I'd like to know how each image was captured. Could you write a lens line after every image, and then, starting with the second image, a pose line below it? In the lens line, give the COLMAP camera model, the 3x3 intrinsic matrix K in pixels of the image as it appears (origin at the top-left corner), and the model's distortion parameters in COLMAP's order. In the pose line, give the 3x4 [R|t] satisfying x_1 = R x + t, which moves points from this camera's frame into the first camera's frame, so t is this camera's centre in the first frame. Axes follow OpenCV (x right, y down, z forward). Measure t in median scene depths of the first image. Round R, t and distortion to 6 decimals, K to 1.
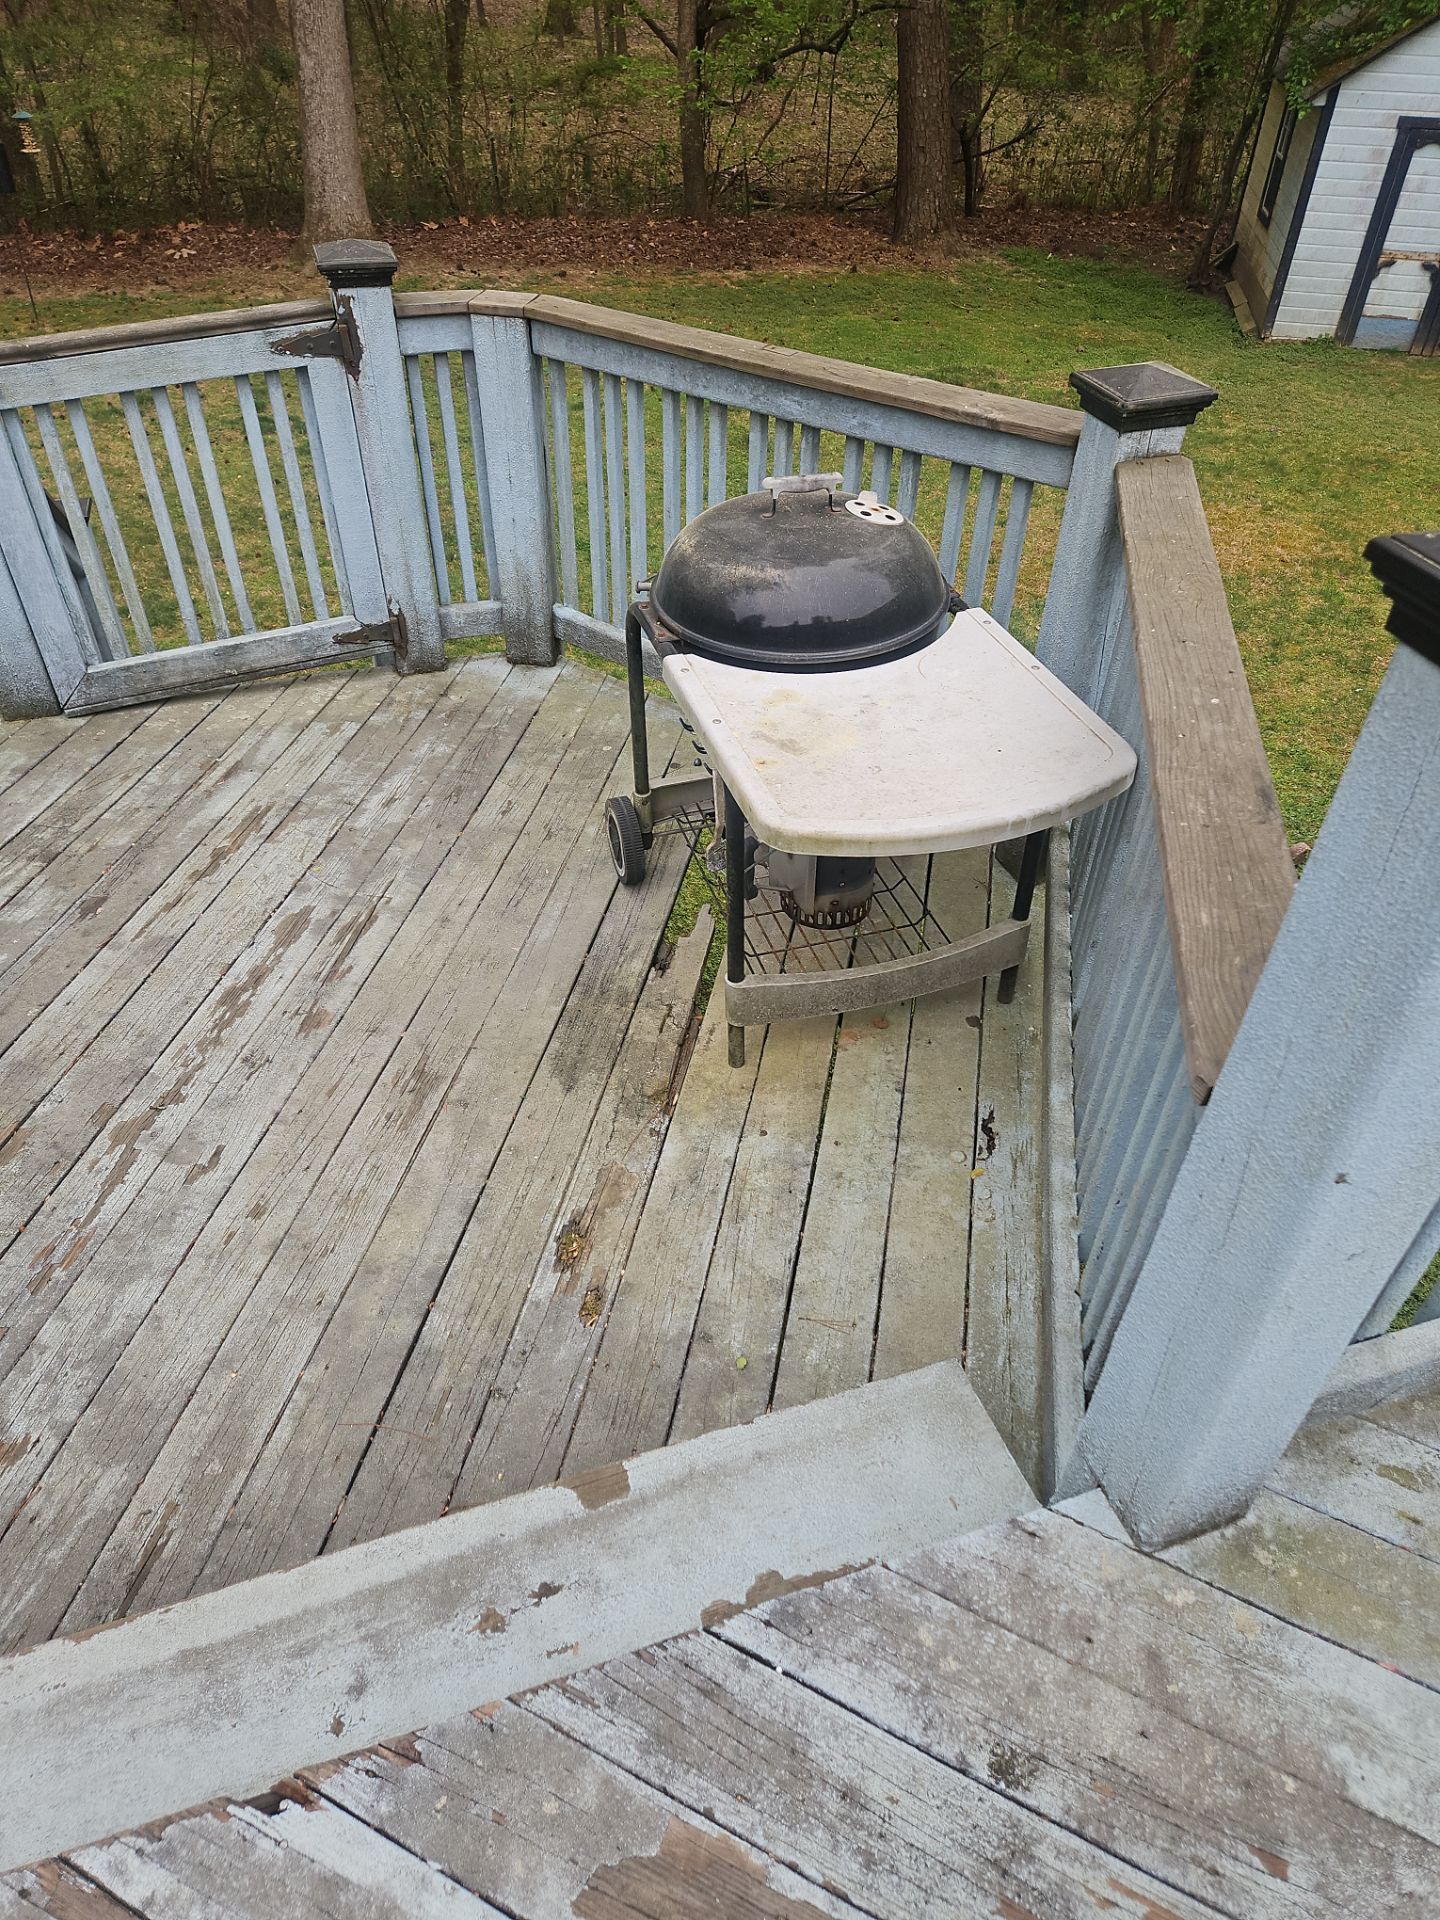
lens RADIAL K [[1269.2, 0, 735.5], [0, 1269.2, 977.4], [0, 0, 1]] dist [0.064688, -0.062368]
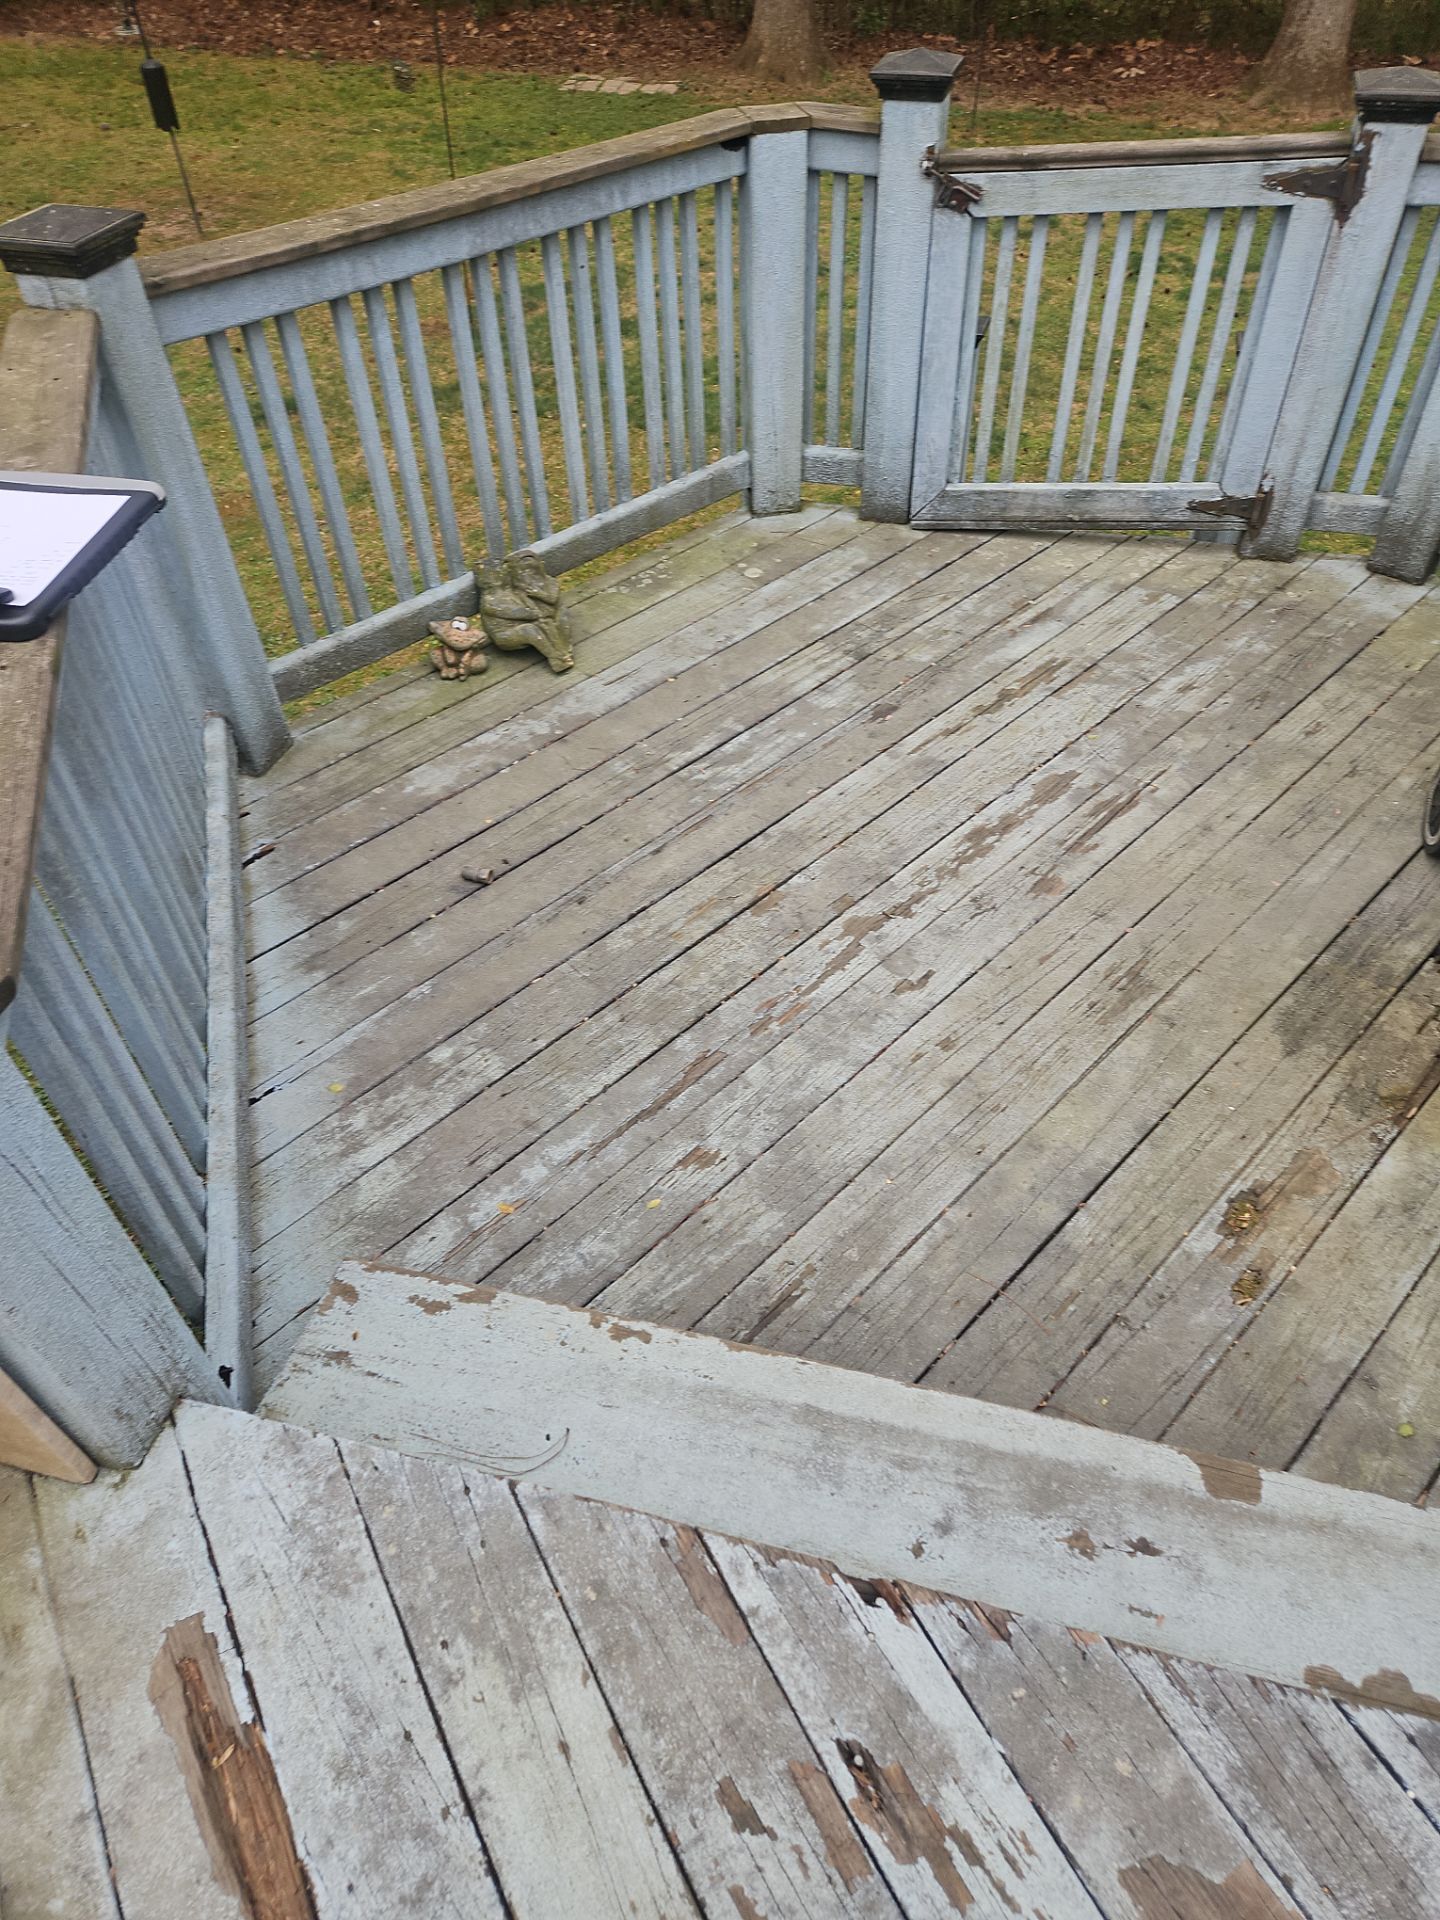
lens RADIAL K [[1269.2, 0, 720.7], [0, 1269.2, 965.6], [0, 0, 1]] dist [0.064688, -0.062368]
pose [[0.823696, 0.367369, -0.431933, -0.100685], [-0.326955, 0.930070, 0.167544, 0.010320], [0.463278, 0.003217, 0.886207, -0.000092]]
